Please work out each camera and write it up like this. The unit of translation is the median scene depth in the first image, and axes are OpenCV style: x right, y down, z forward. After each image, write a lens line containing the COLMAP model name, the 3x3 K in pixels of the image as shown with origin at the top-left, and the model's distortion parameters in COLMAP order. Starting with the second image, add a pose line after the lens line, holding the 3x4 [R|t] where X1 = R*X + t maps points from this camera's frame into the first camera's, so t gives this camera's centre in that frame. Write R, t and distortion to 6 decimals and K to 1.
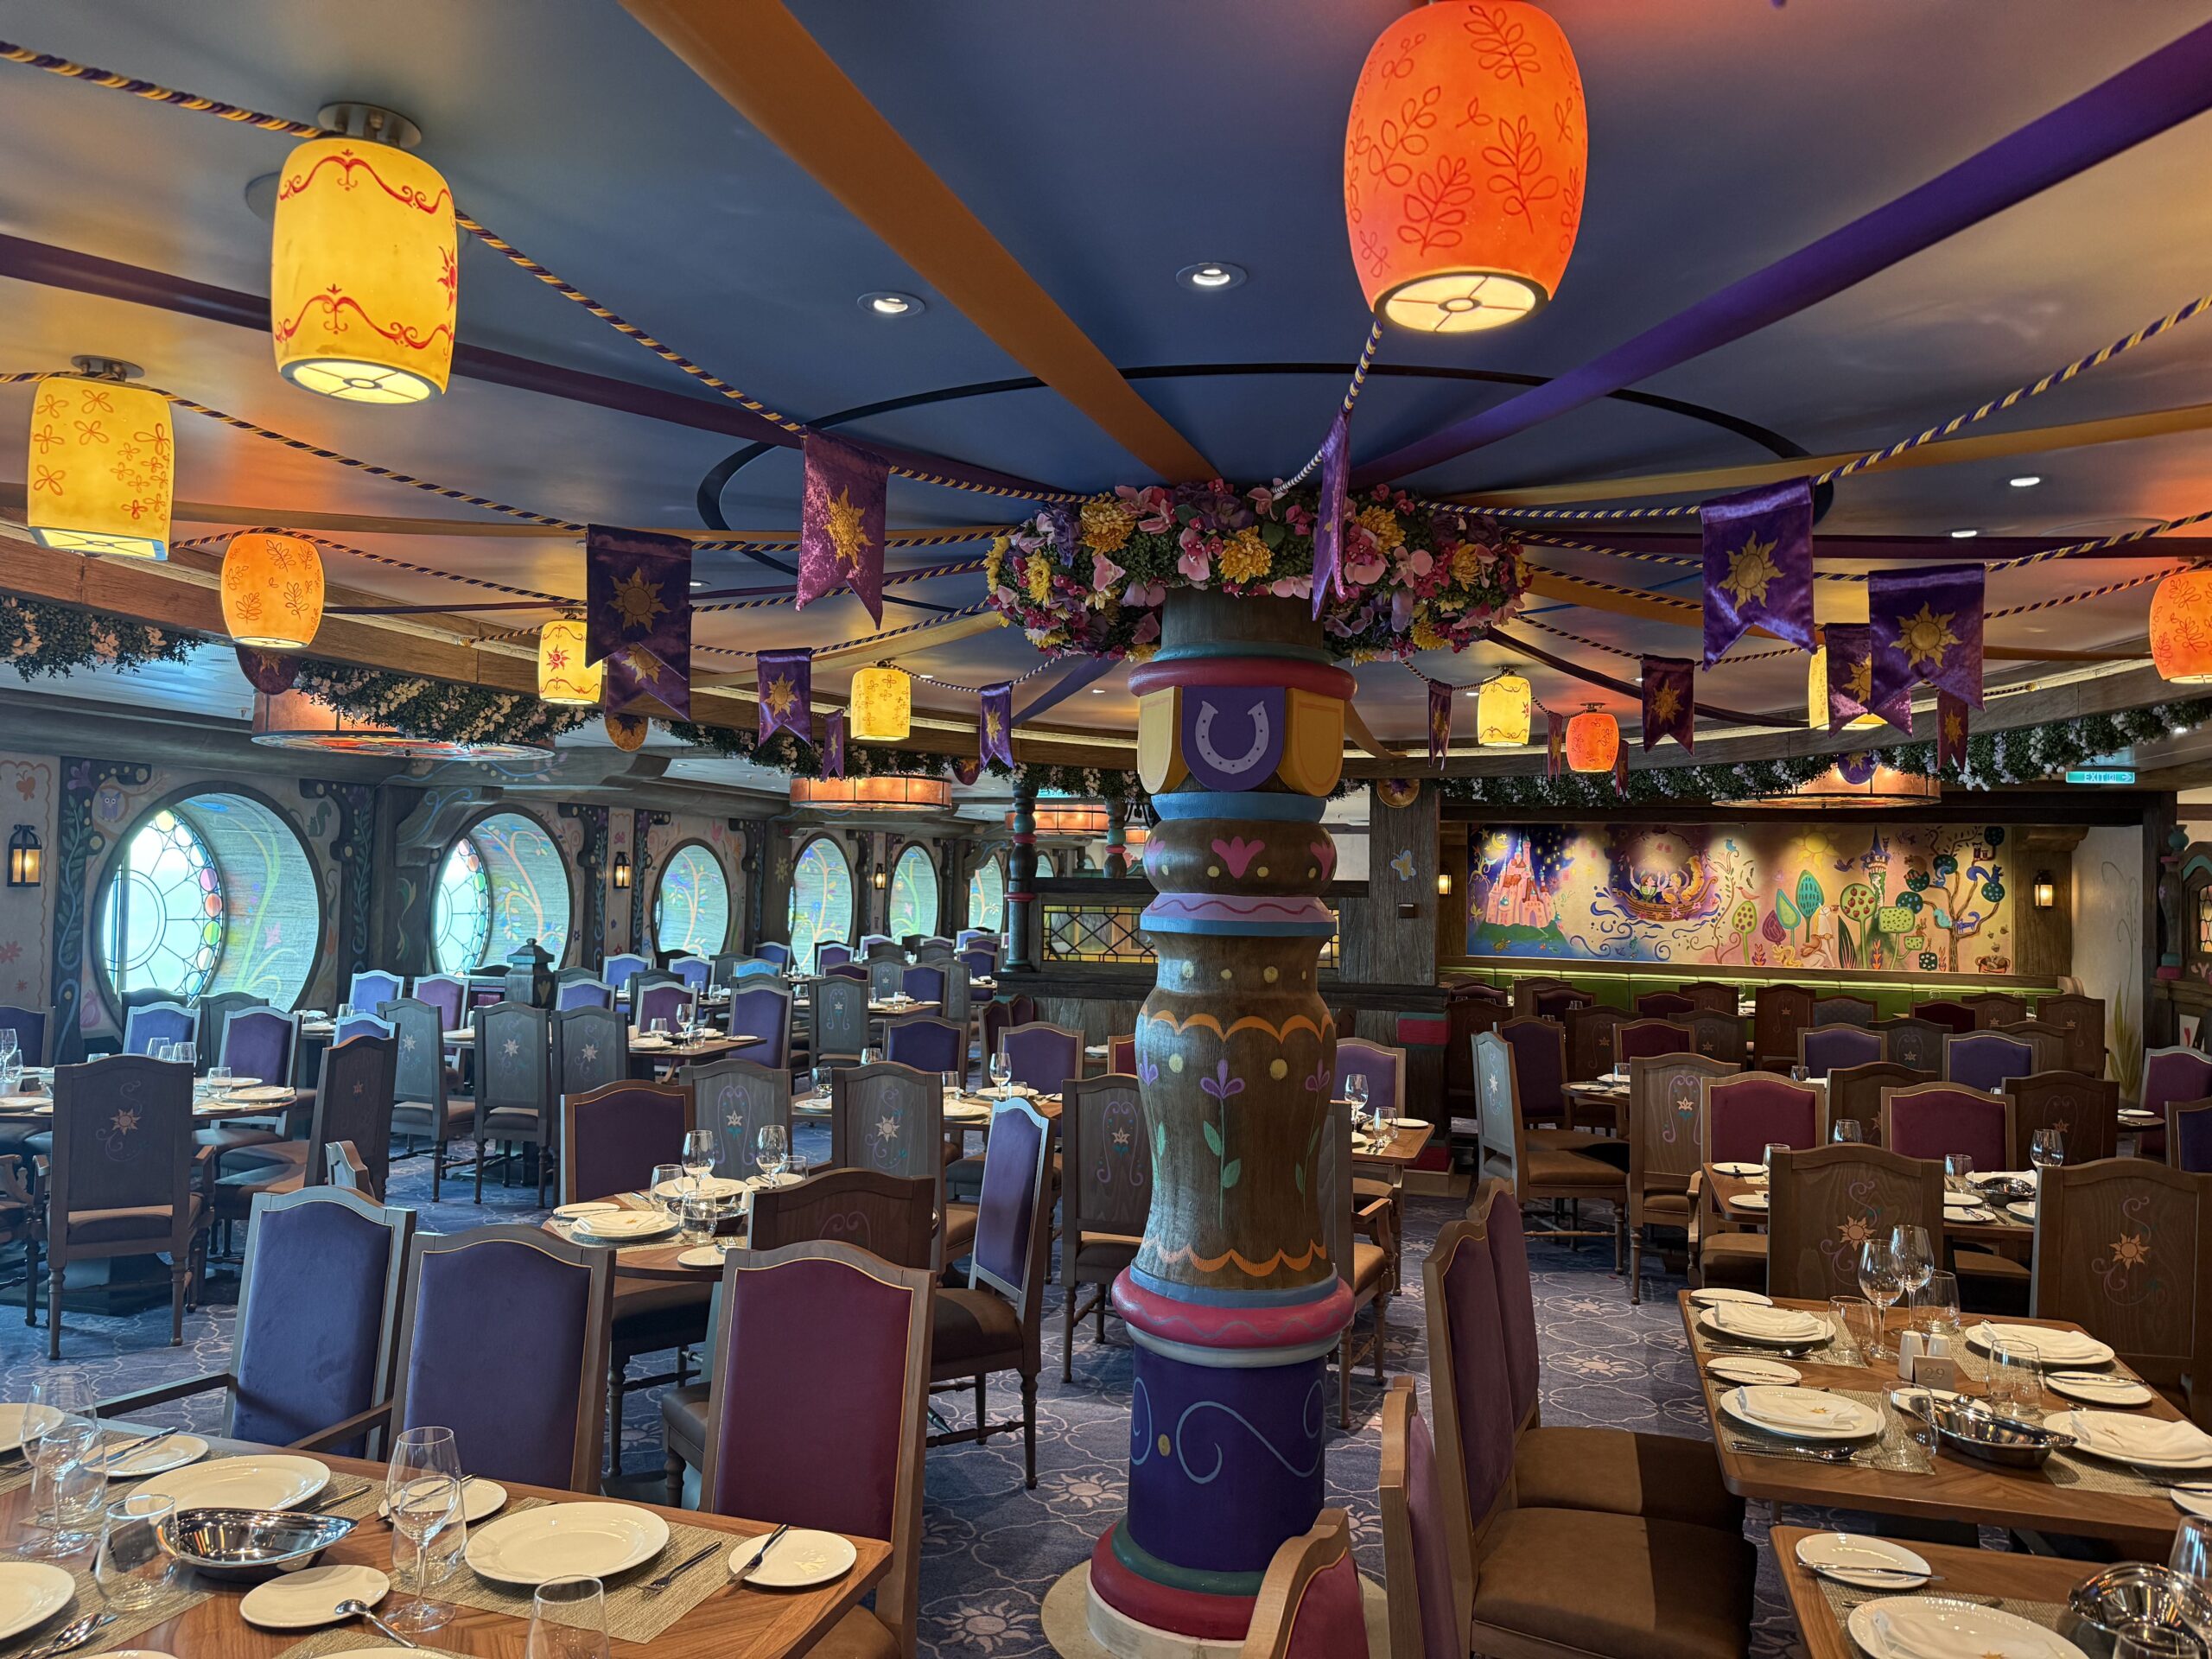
lens RADIAL K [[1535.7, 0, 1102.2], [0, 1535.7, 834.7], [0, 0, 1]] dist [0.171087, -0.346823]
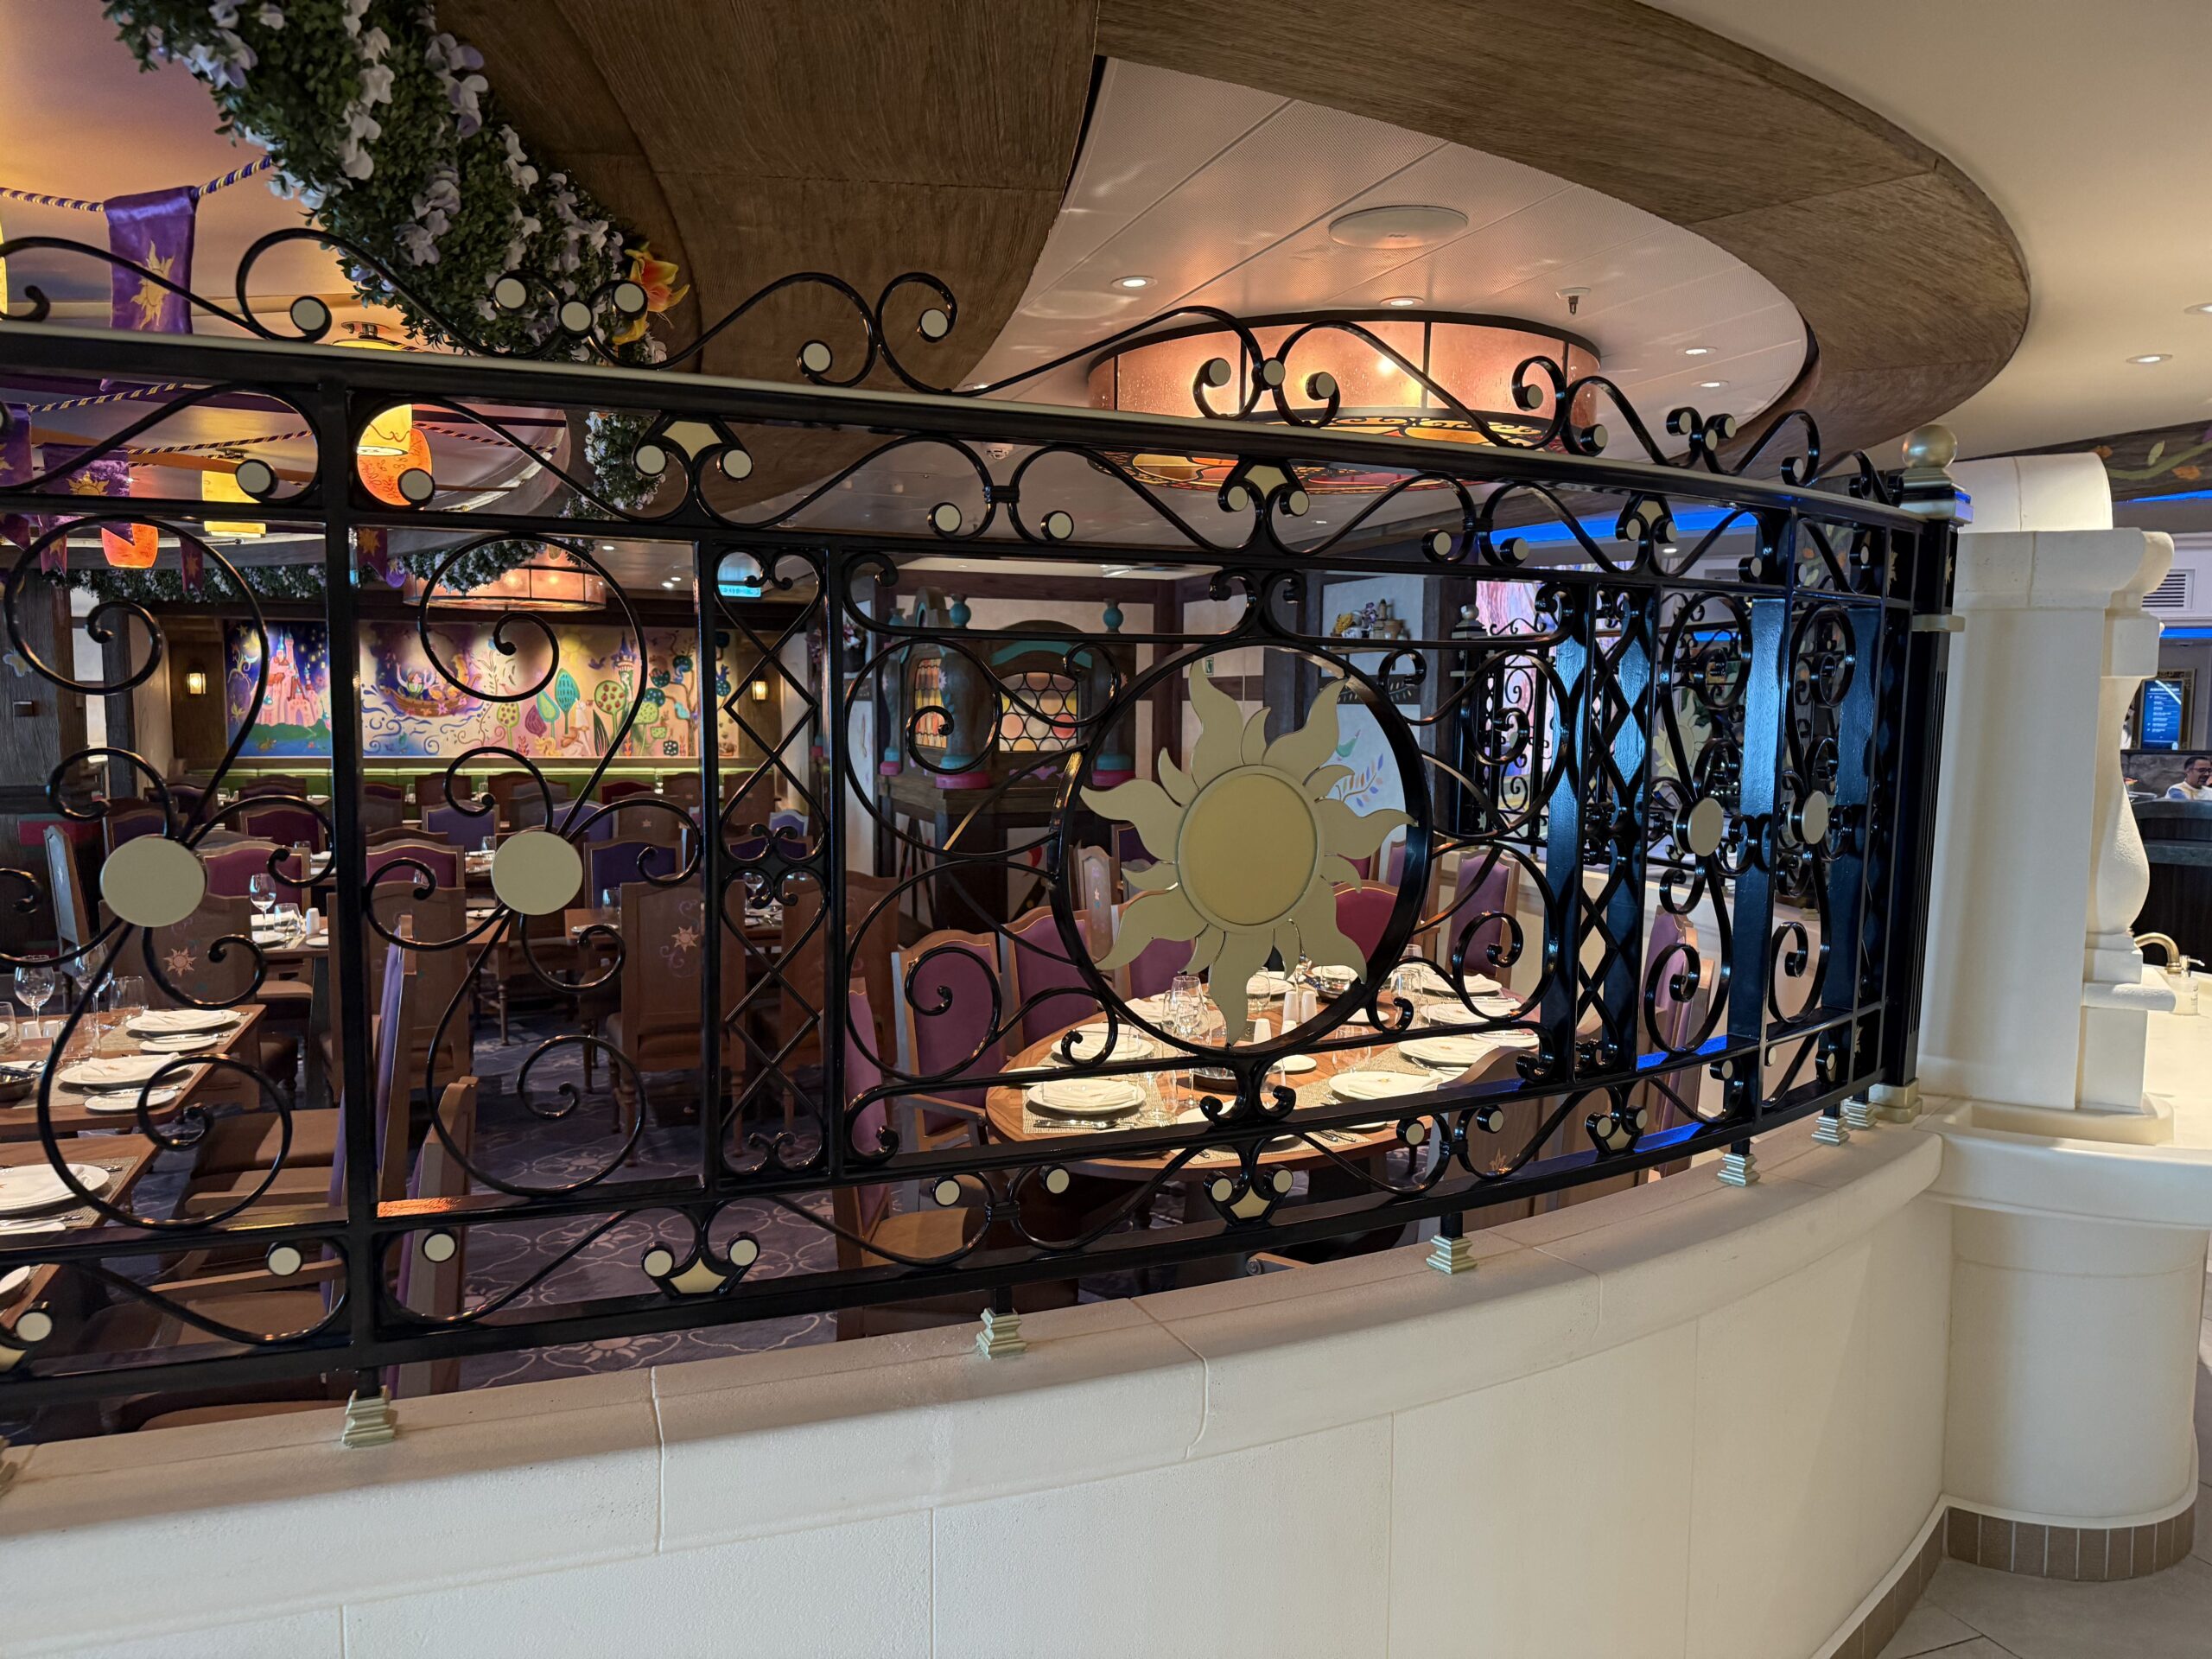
lens RADIAL K [[1535.7, 0, 1102.2], [0, 1535.7, 834.7], [0, 0, 1]] dist [0.171087, -0.346823]
pose [[0.814733, -0.061493, 0.576566, 0.119176], [-0.011128, 0.992519, 0.121581, 0.001271], [-0.579729, -0.105472, 0.807954, -0.114001]]
